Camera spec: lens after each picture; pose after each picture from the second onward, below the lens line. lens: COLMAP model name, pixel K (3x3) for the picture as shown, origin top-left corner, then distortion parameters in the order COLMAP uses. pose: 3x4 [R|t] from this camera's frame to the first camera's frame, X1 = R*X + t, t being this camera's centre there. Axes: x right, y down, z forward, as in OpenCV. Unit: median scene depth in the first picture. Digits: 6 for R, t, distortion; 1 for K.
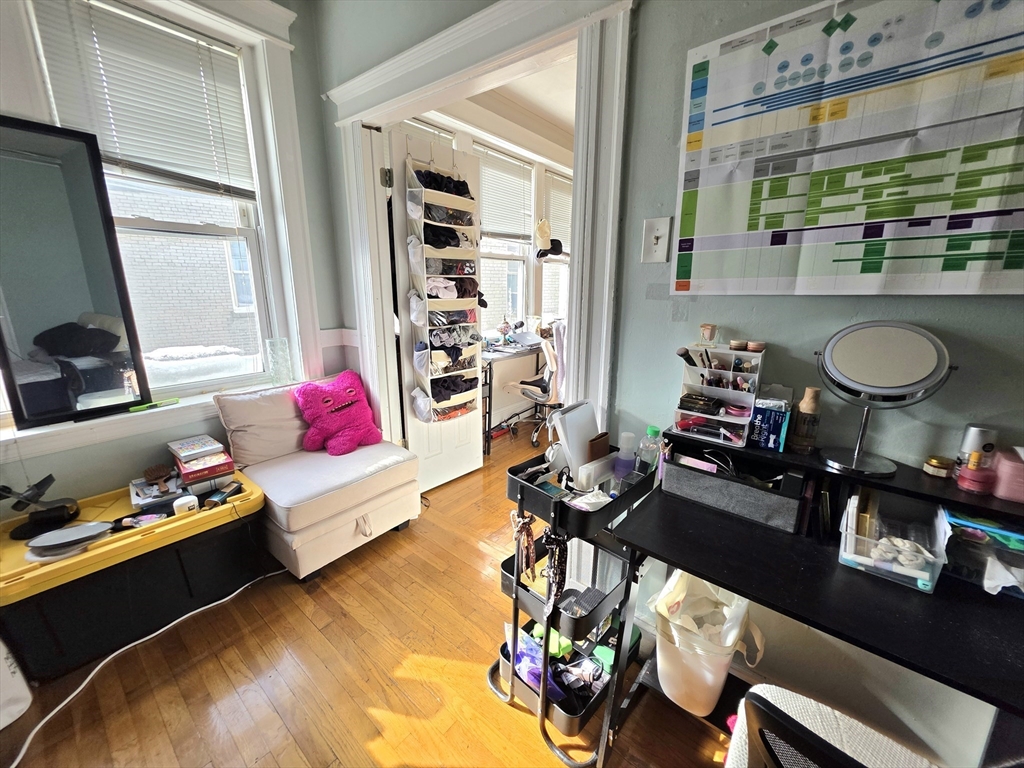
lens RADIAL K [[409.4, 0, 511.3], [0, 409.4, 383.7], [0, 0, 1]] dist [0.002274, 0.000038]
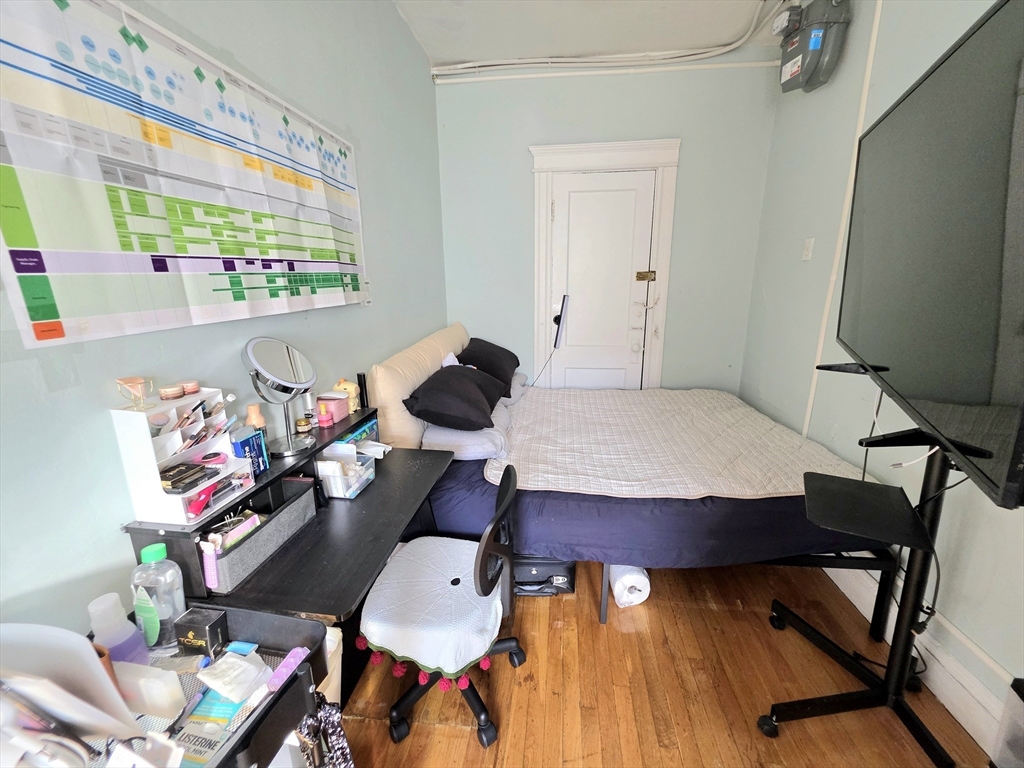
lens RADIAL K [[409.4, 0, 513.2], [0, 409.4, 383.1], [0, 0, 1]] dist [0.002274, 0.000038]
pose [[-0.534062, -0.204229, 0.820408, -0.529924], [0.208657, 0.908528, 0.361994, -0.299421], [-0.819293, 0.364511, -0.442596, 0.909906]]
